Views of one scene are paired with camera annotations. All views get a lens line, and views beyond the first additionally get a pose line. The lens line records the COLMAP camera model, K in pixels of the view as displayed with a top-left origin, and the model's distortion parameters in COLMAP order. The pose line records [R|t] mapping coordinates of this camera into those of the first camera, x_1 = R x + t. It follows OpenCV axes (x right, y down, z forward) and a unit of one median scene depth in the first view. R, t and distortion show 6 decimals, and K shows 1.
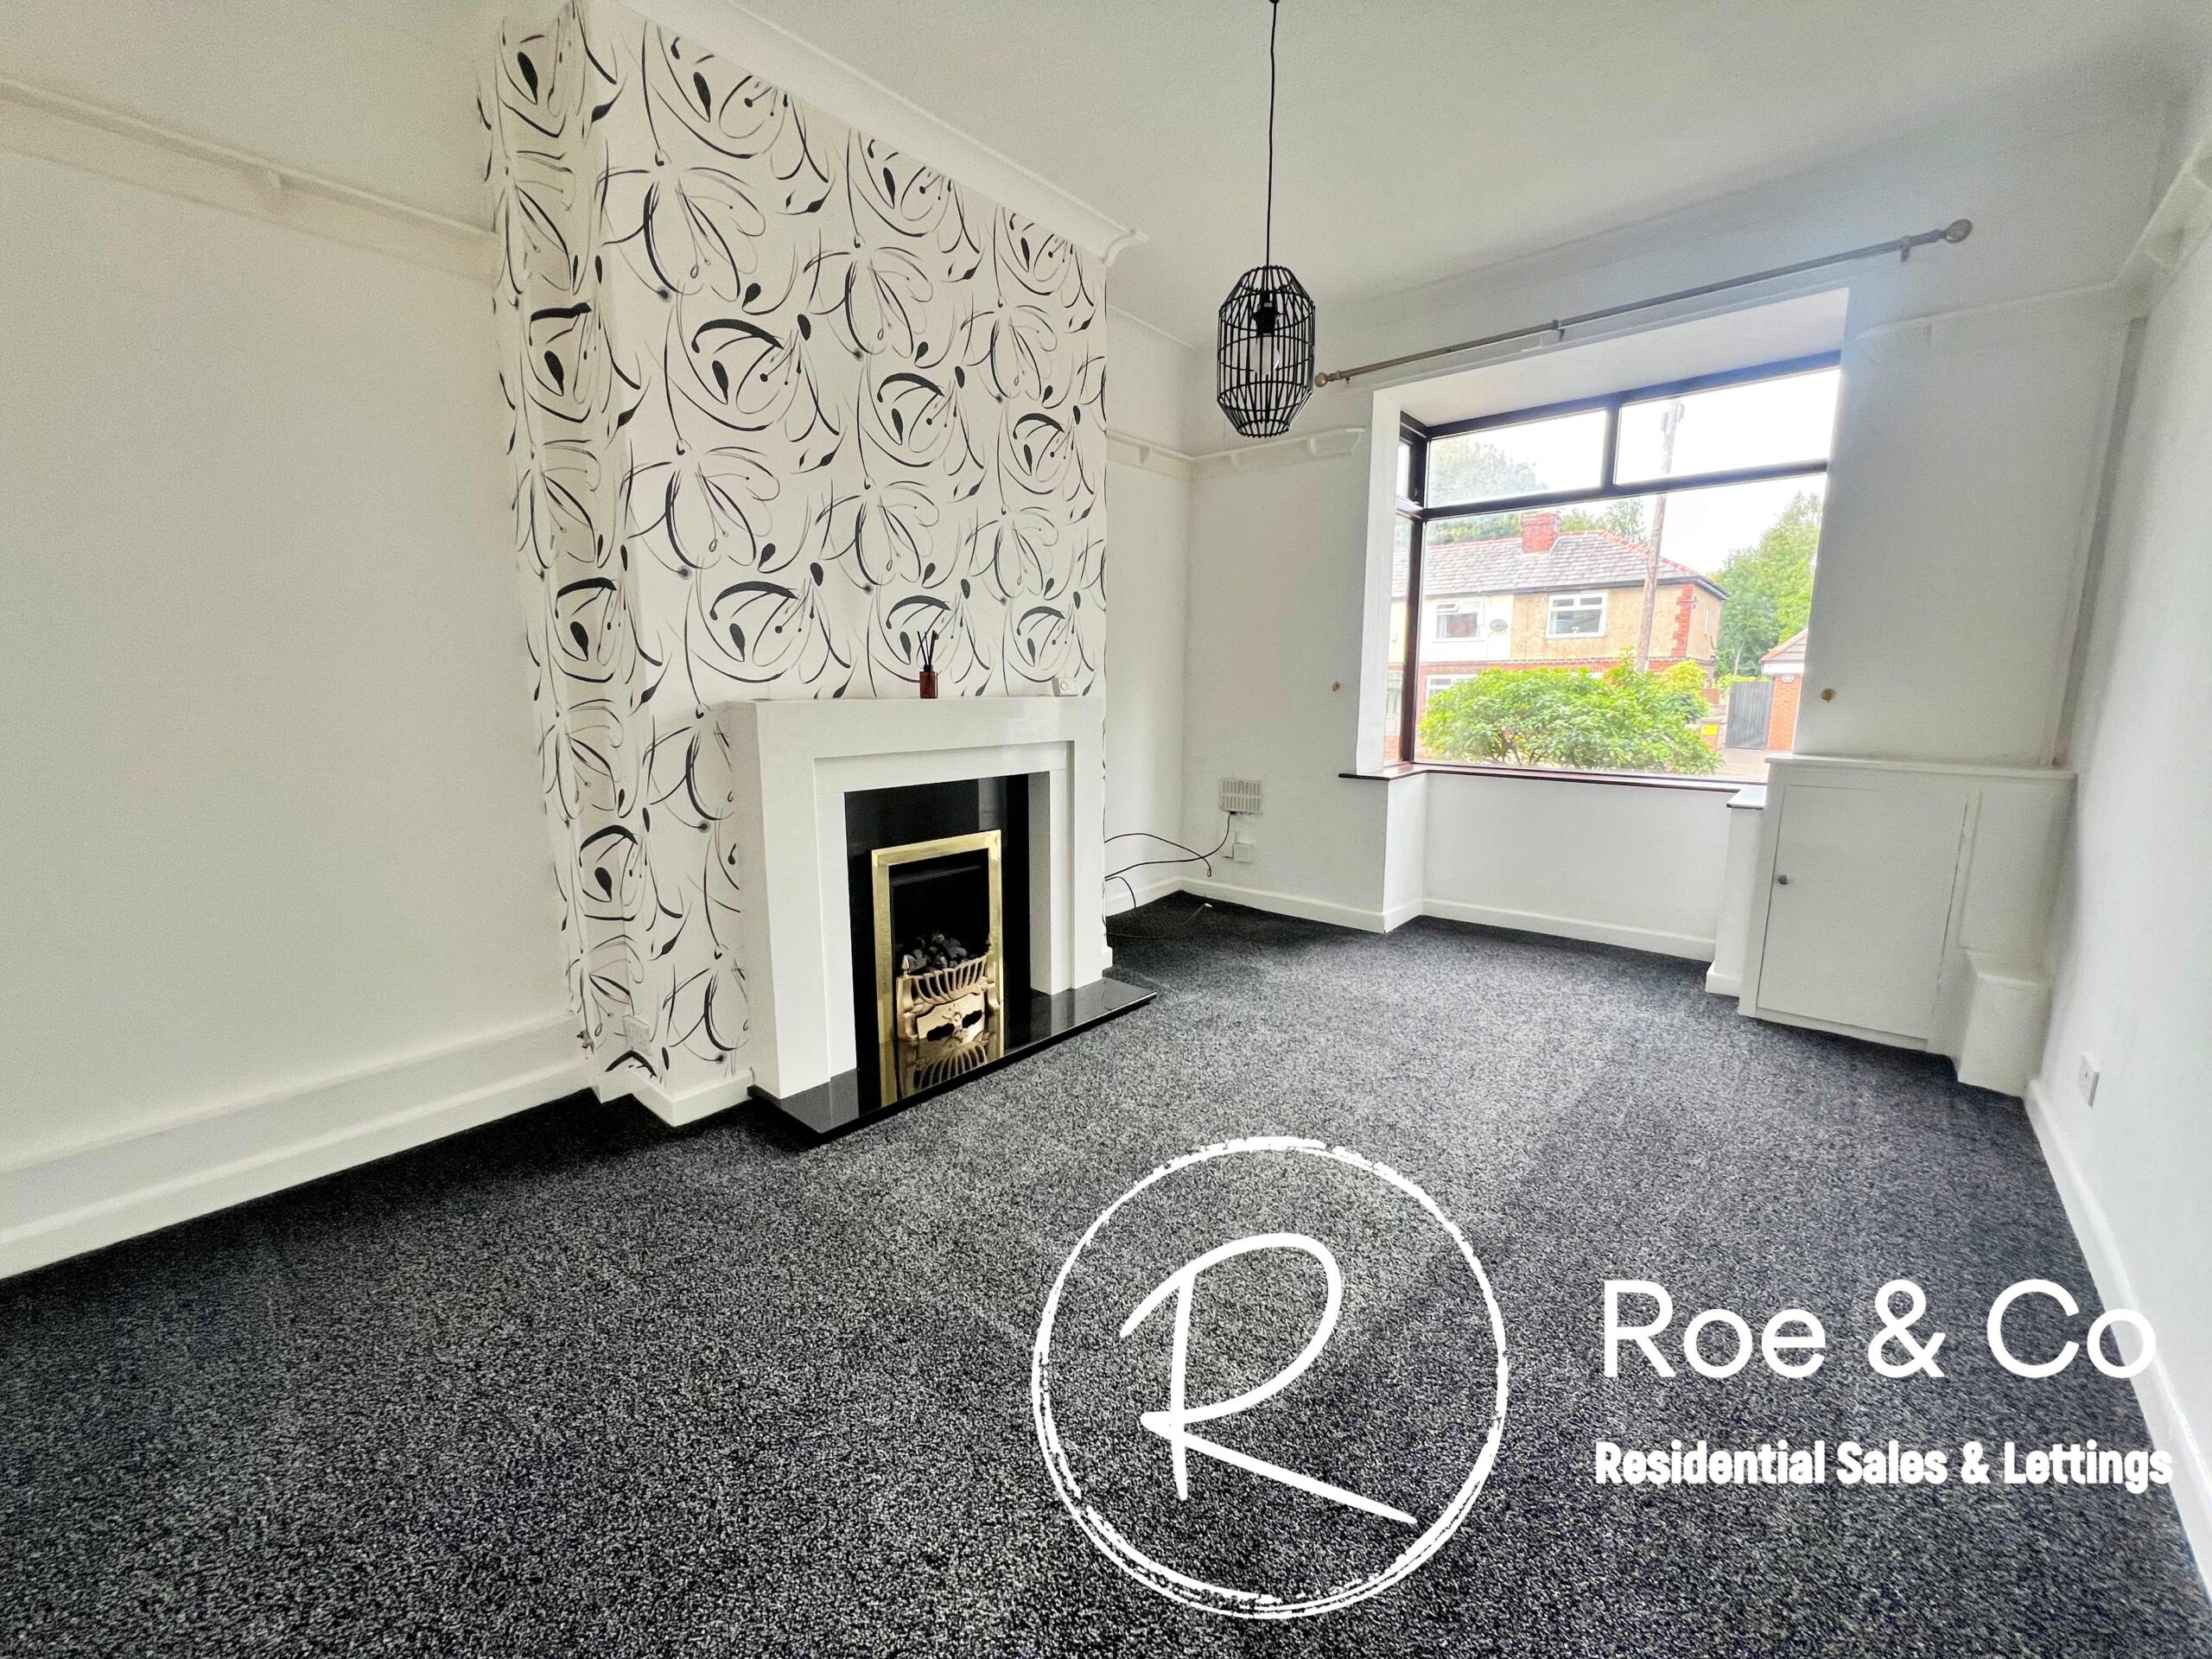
lens RADIAL K [[963.7, 0, 1106.0], [0, 963.7, 829.5], [0, 0, 1]] dist [-0.002688, -0.000174]
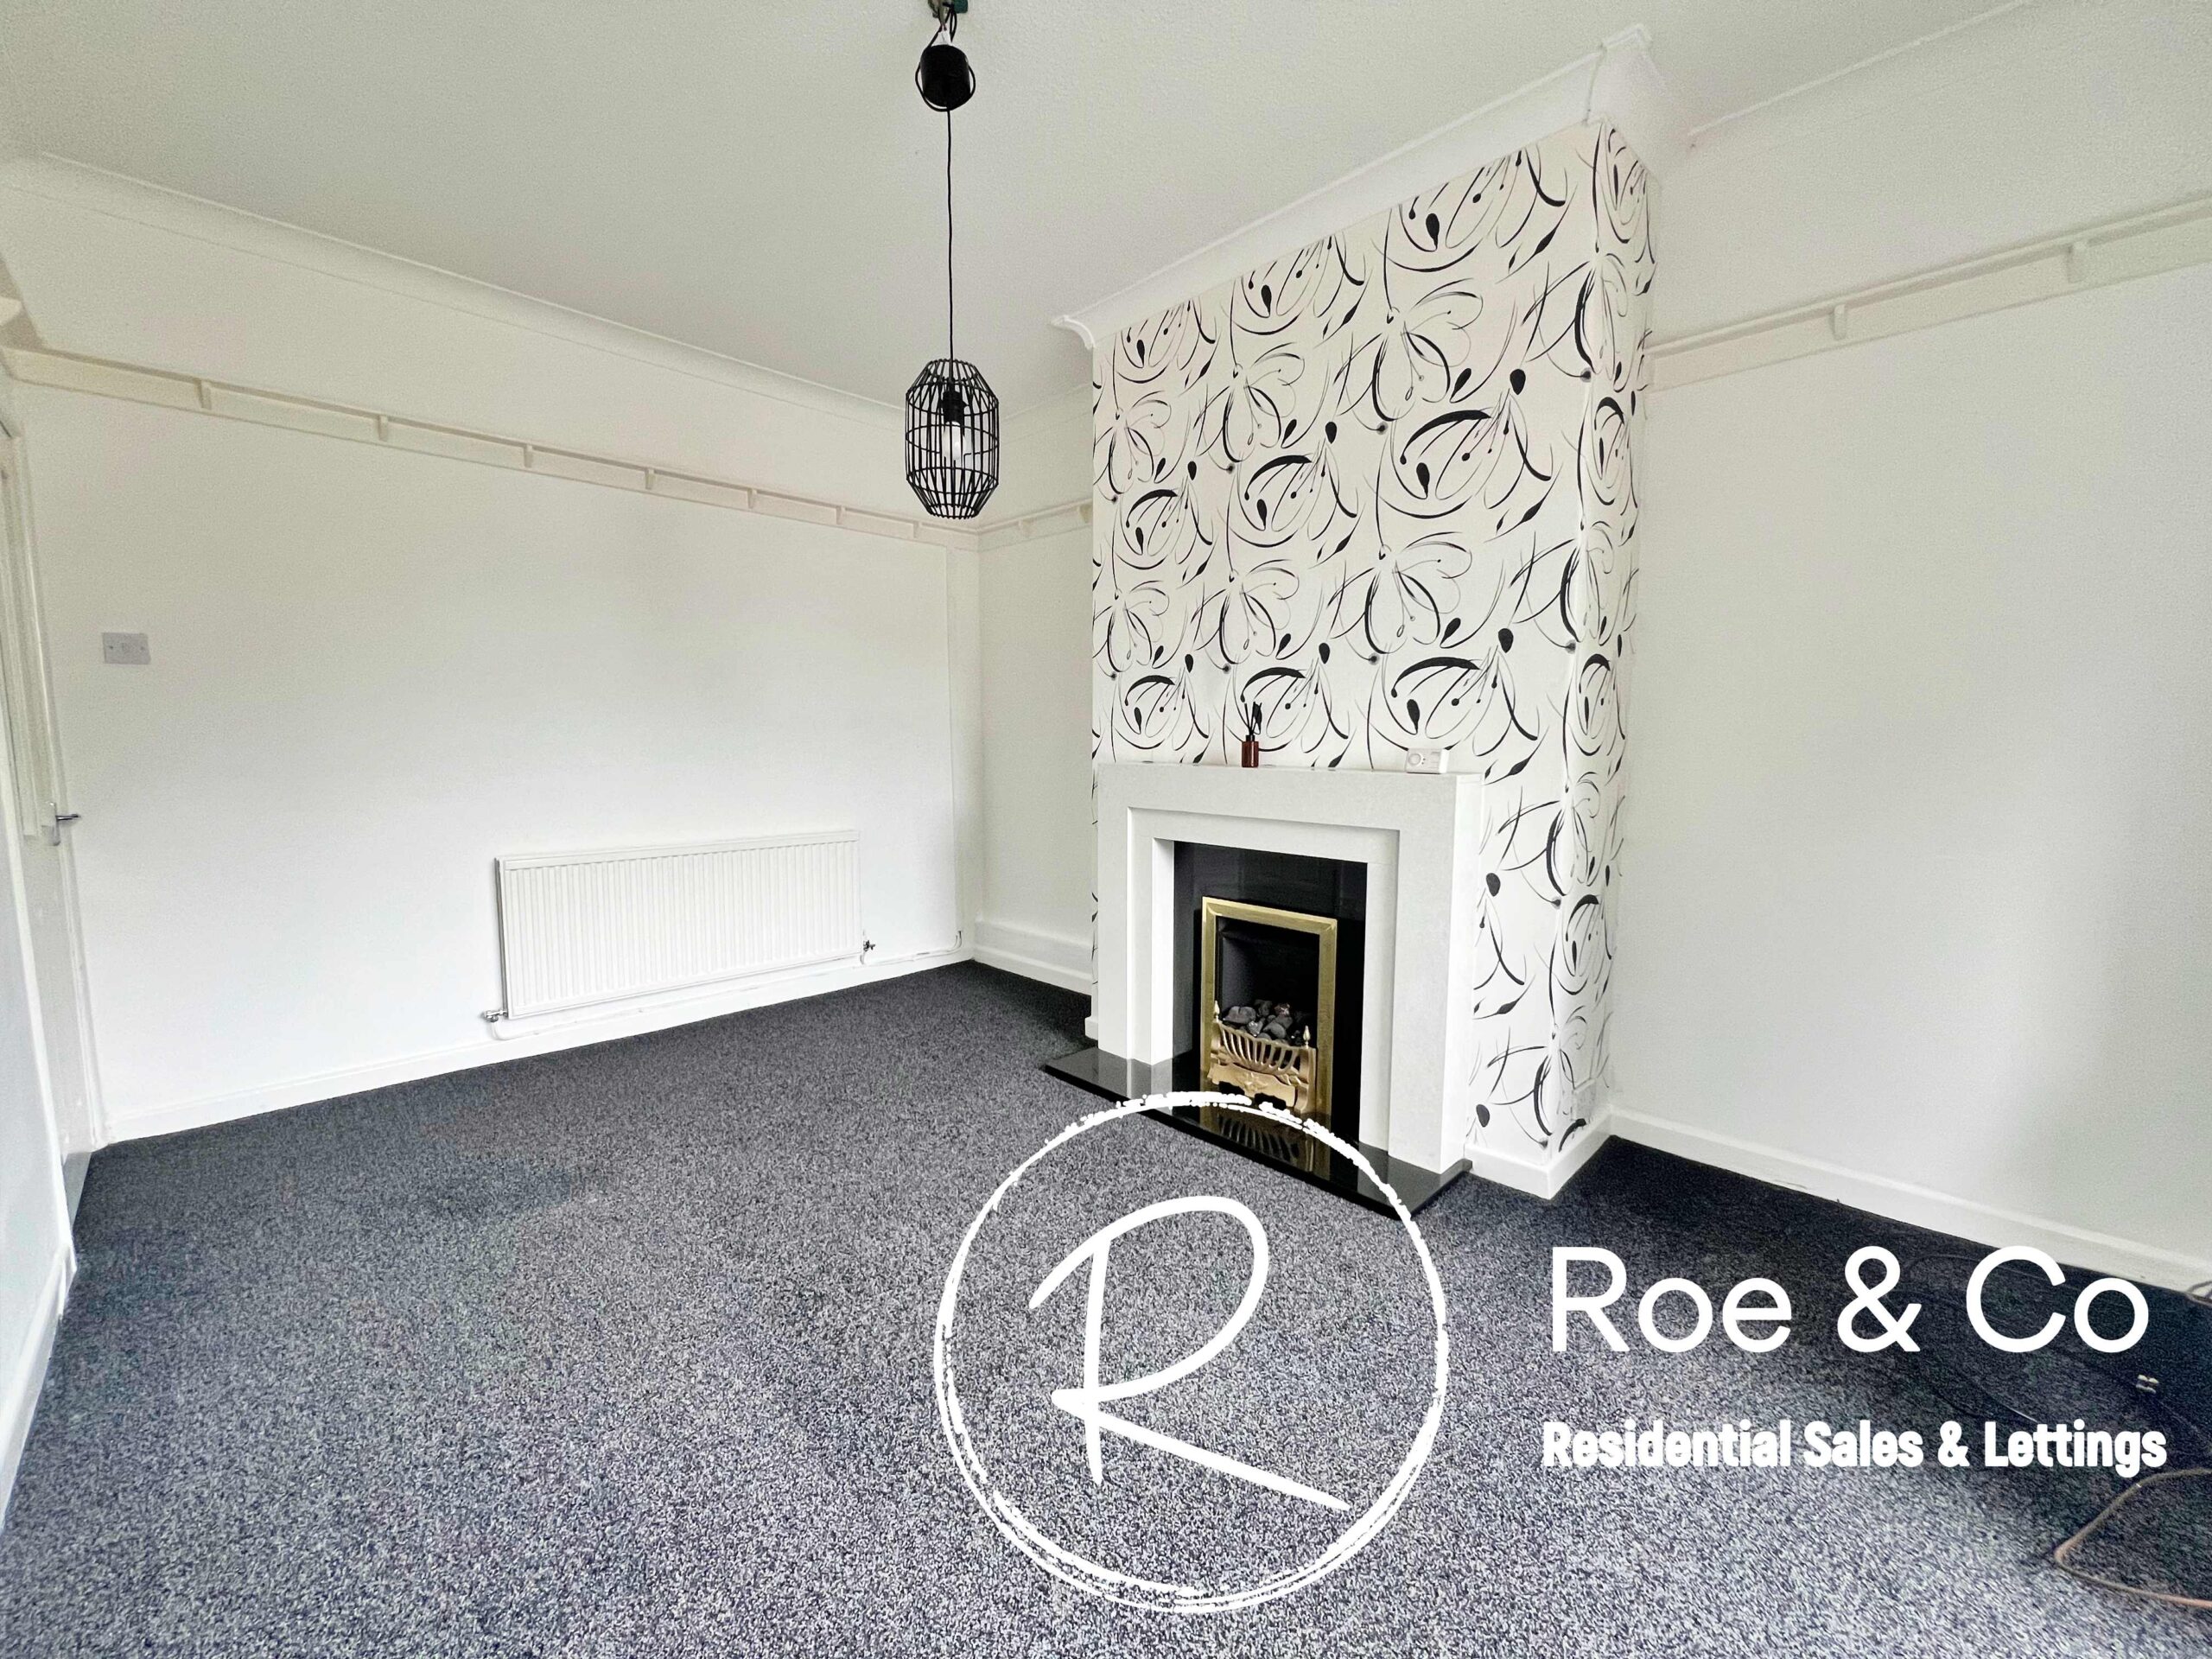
lens RADIAL K [[887.9, 0, 1106.0], [0, 887.9, 829.5], [0, 0, 1]] dist [-0.001423, 0.000109]
pose [[-0.111939, 0.089211, -0.989703, 0.751489], [-0.167129, 0.980085, 0.107247, -0.140135], [0.979560, 0.177413, -0.094800, 0.911408]]
